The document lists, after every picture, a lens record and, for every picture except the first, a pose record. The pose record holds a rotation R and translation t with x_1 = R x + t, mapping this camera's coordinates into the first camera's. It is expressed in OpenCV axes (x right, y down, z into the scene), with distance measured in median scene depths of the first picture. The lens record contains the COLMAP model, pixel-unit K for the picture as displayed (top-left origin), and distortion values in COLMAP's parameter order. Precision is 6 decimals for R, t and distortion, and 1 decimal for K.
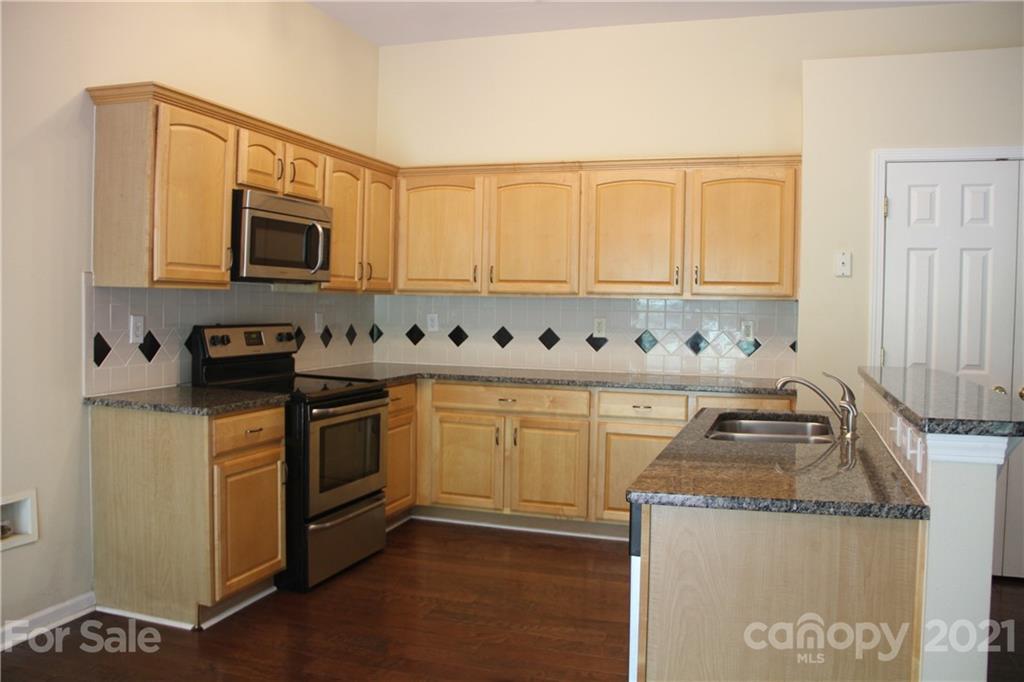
lens RADIAL K [[866.7, 0, 512.0], [0, 866.7, 341.0], [0, 0, 1]] dist [-0.167686, 0.139245]
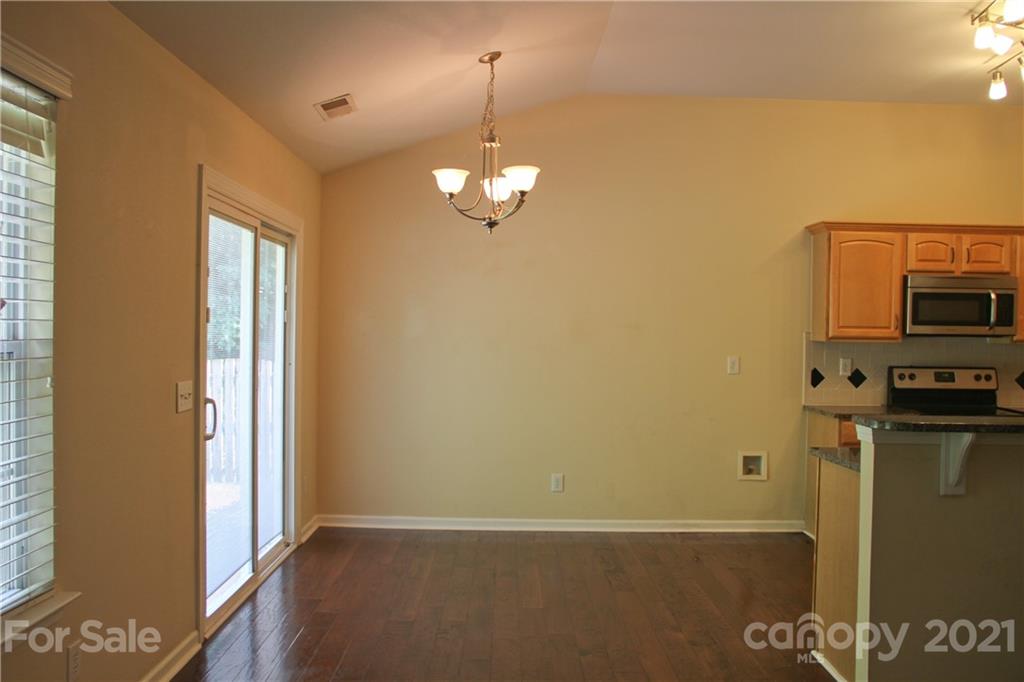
lens RADIAL K [[866.7, 0, 512.0], [0, 866.7, 341.0], [0, 0, 1]] dist [-0.167686, 0.139245]
pose [[0.298168, -0.005248, -0.954499, 0.876722], [-0.048929, 0.998586, -0.020775, 0.001305], [0.953259, 0.052897, 0.297489, -0.088050]]
